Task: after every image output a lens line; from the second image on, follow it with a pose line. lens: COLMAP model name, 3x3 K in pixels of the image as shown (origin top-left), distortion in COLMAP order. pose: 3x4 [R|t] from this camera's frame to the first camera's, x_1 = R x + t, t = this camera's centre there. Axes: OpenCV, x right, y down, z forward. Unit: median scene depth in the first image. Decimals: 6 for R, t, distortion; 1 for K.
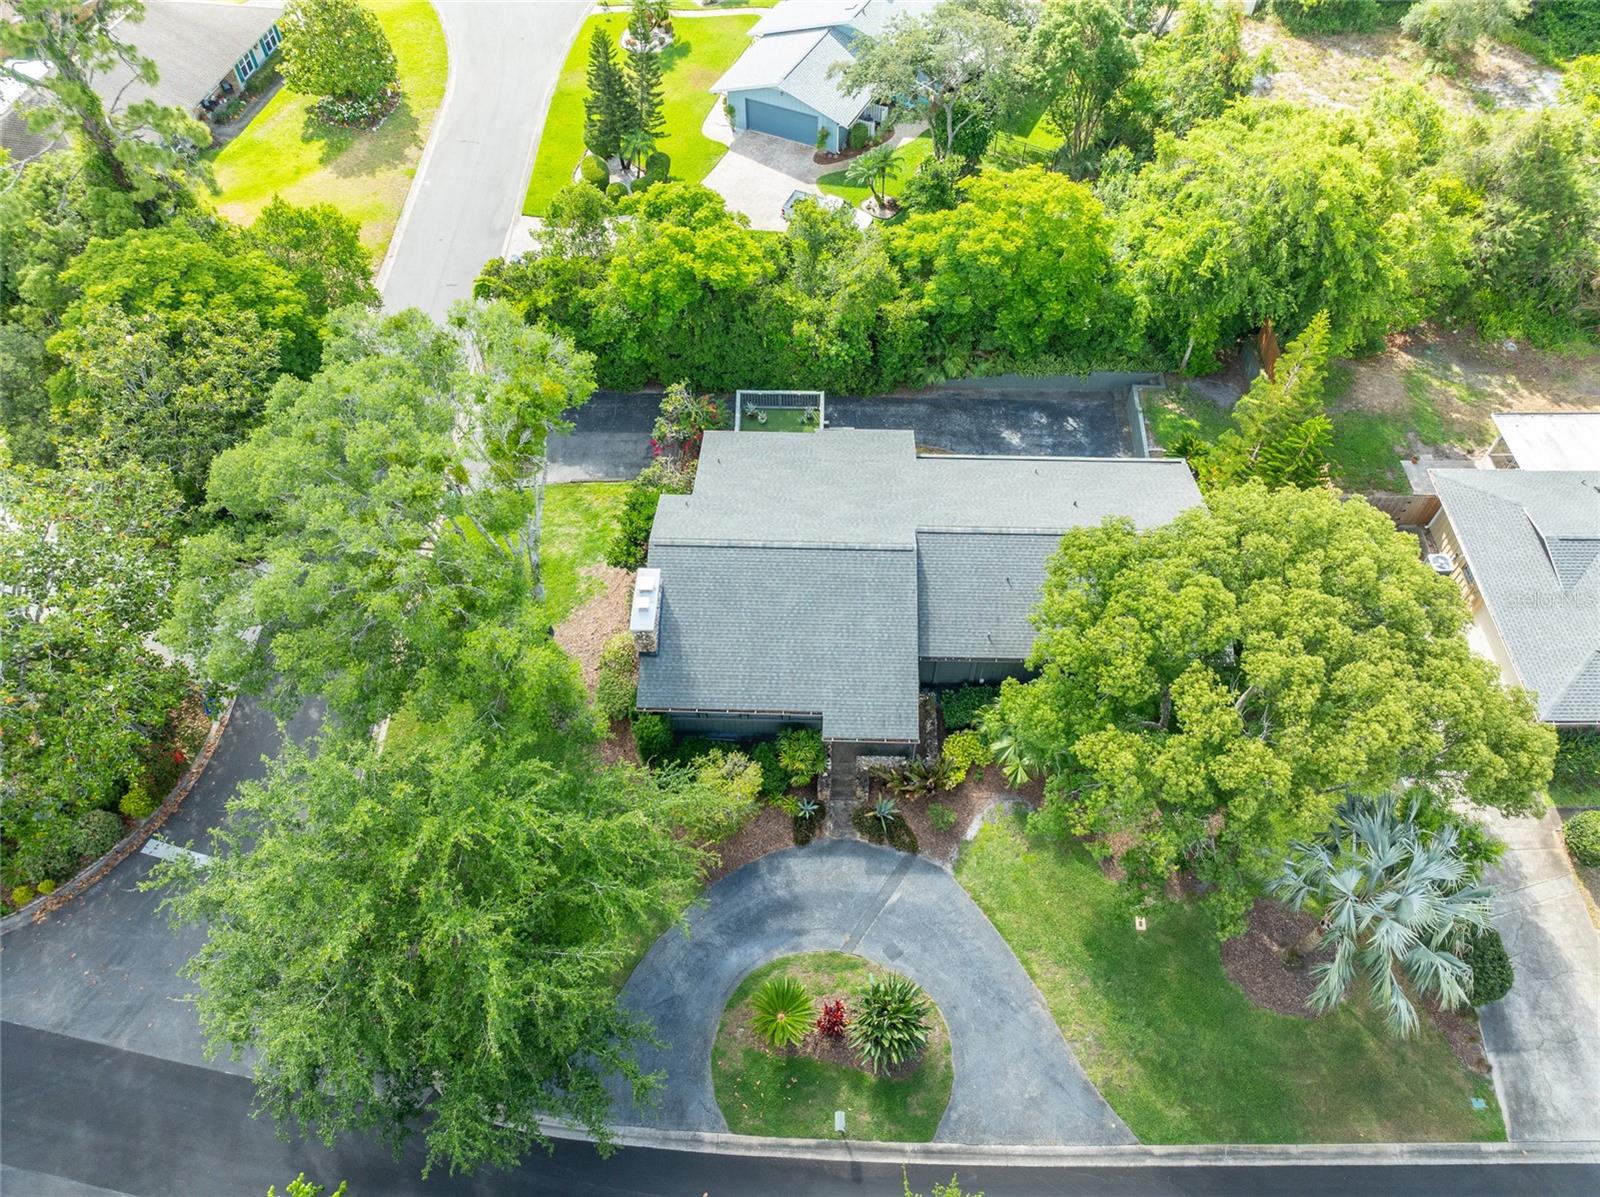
lens RADIAL K [[1121.4, 0, 807.3], [0, 1121.4, 595.2], [0, 0, 1]] dist [-0.026364, 0.011894]
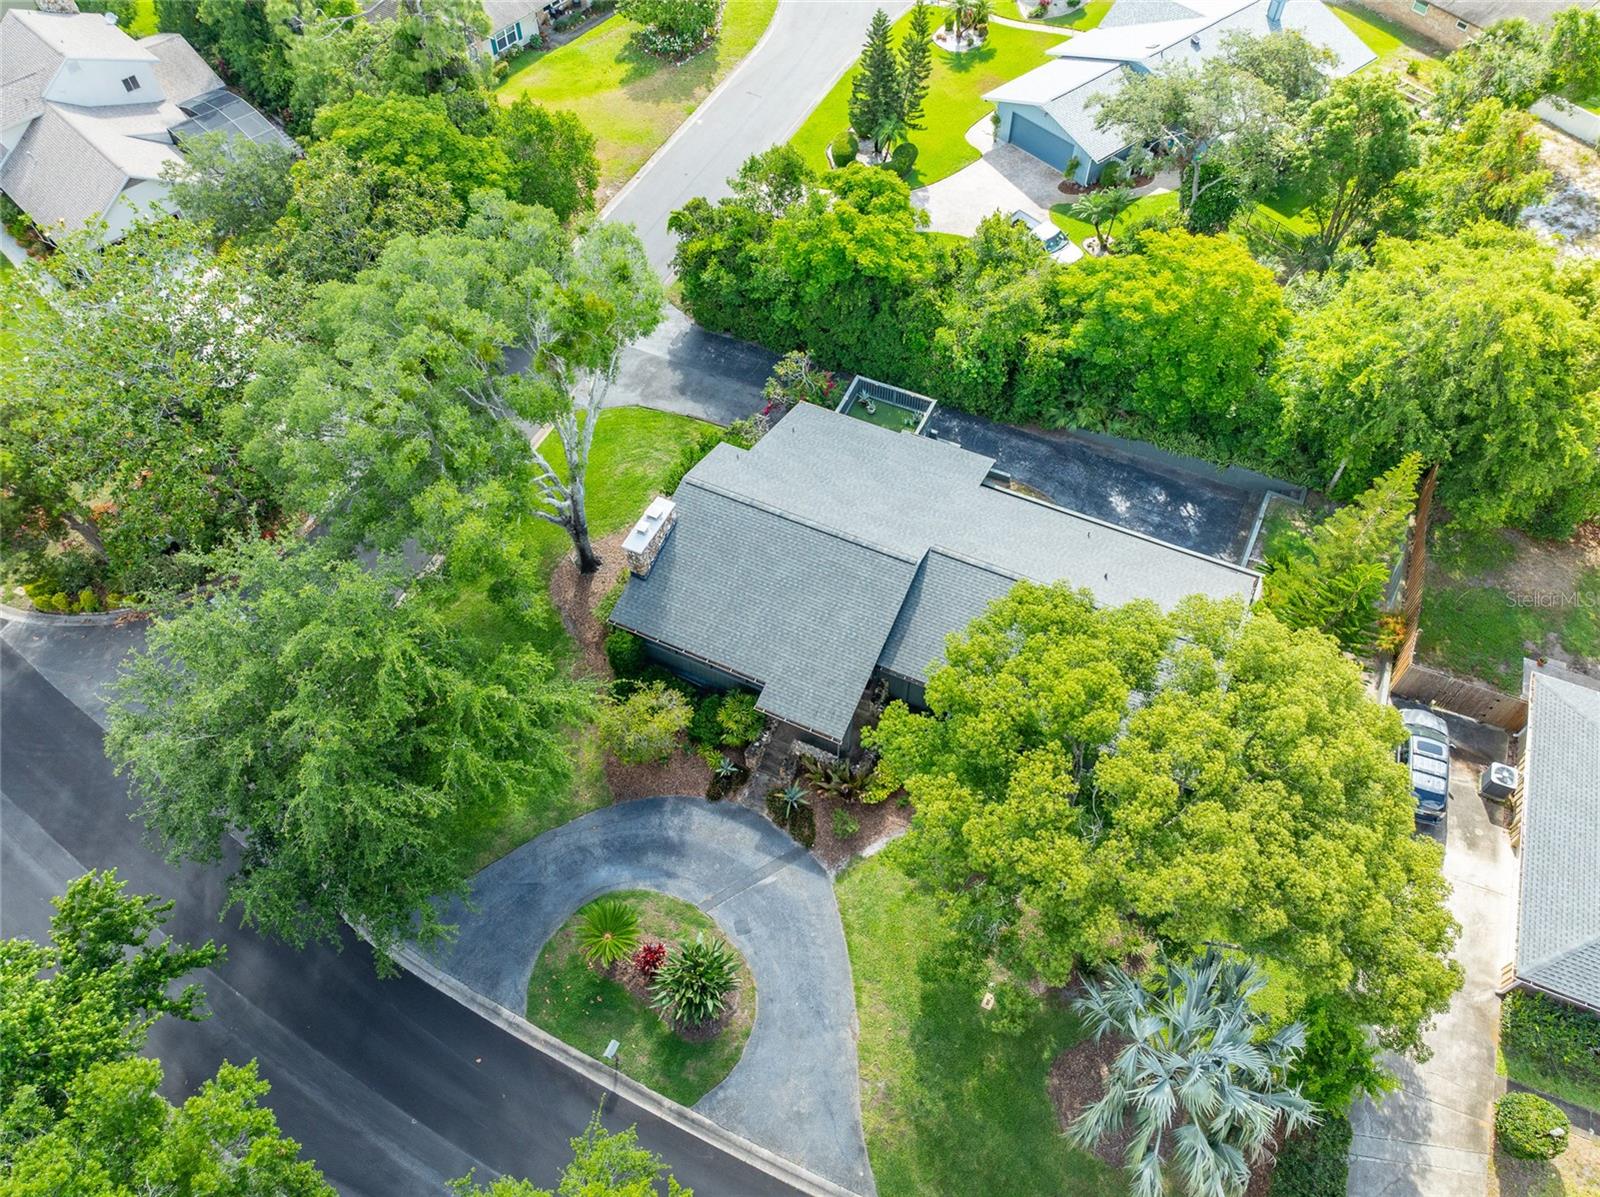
lens RADIAL K [[1121.4, 0, 807.3], [0, 1121.4, 595.2], [0, 0, 1]] dist [-0.026364, 0.011894]
pose [[0.915529, 0.321811, -0.241339, 0.214035], [-0.323656, 0.945596, 0.033092, -0.013671], [0.238858, 0.047814, 0.969877, 0.013069]]
